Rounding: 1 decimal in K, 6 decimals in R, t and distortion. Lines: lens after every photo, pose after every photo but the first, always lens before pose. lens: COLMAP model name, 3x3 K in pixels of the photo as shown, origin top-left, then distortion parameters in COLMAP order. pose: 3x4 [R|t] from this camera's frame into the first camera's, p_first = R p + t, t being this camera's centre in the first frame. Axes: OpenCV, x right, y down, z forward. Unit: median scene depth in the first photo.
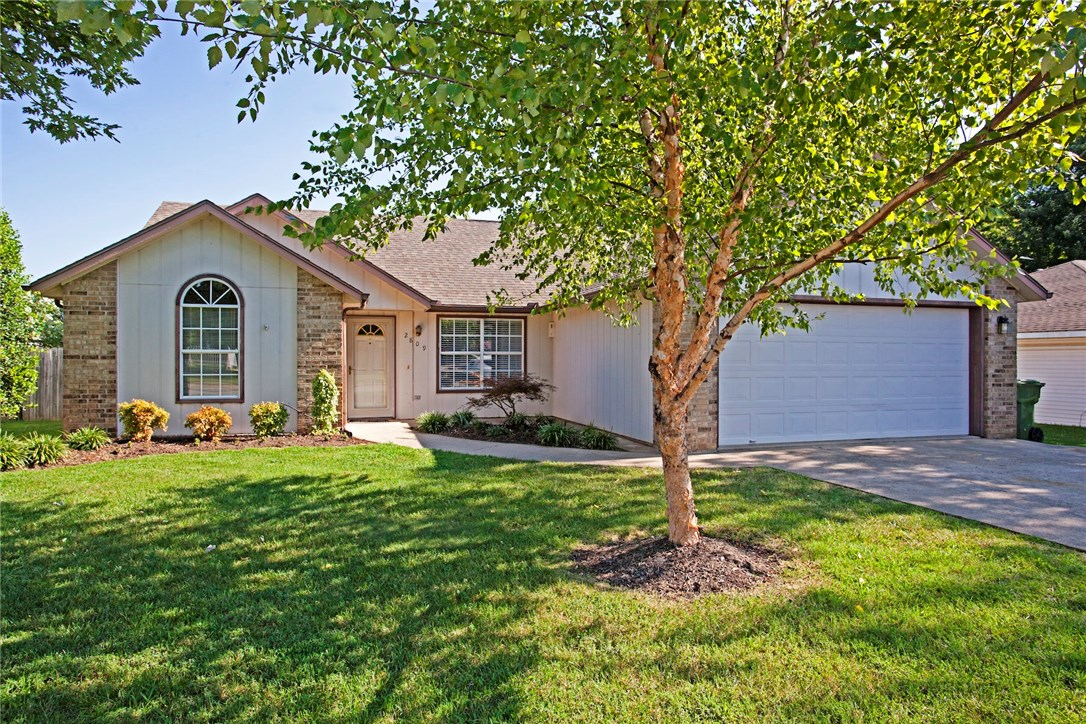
lens RADIAL K [[669.4, 0, 542.6], [0, 669.4, 359.5], [0, 0, 1]] dist [0.004360, 0.000580]
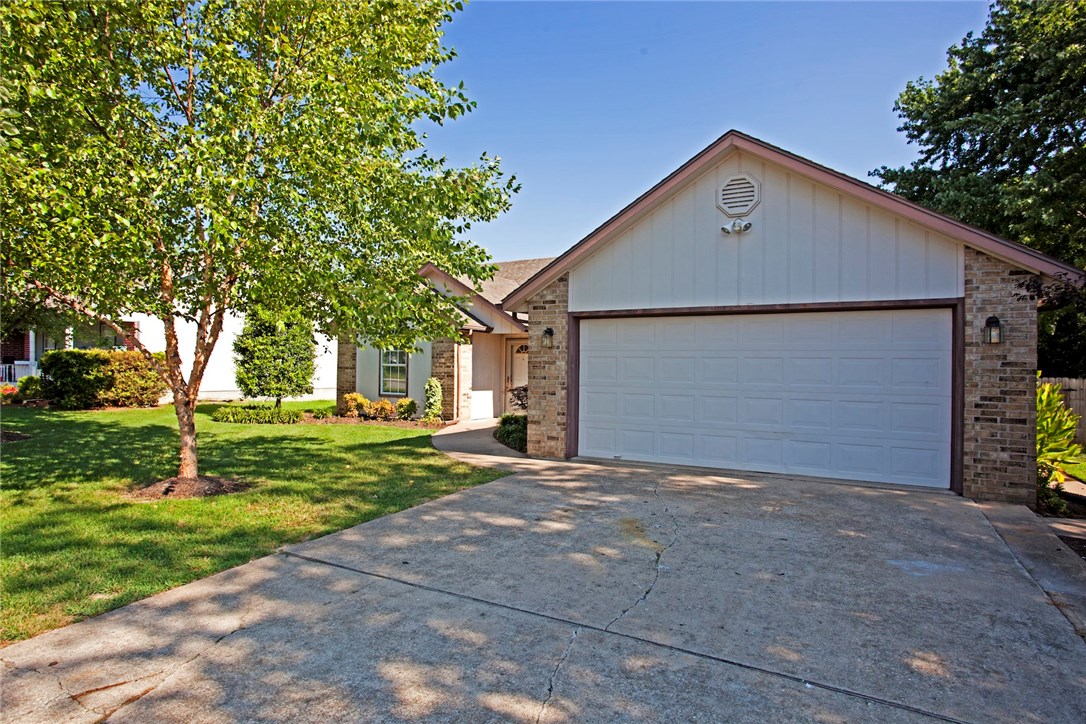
lens RADIAL K [[623.4, 0, 541.8], [0, 623.4, 363.1], [0, 0, 1]] dist [-0.001254, -0.000245]
pose [[0.672758, 0.001349, -0.739862, 0.840739], [-0.012723, 0.999872, -0.009745, -0.006775], [0.739753, 0.015969, 0.672688, 0.257770]]
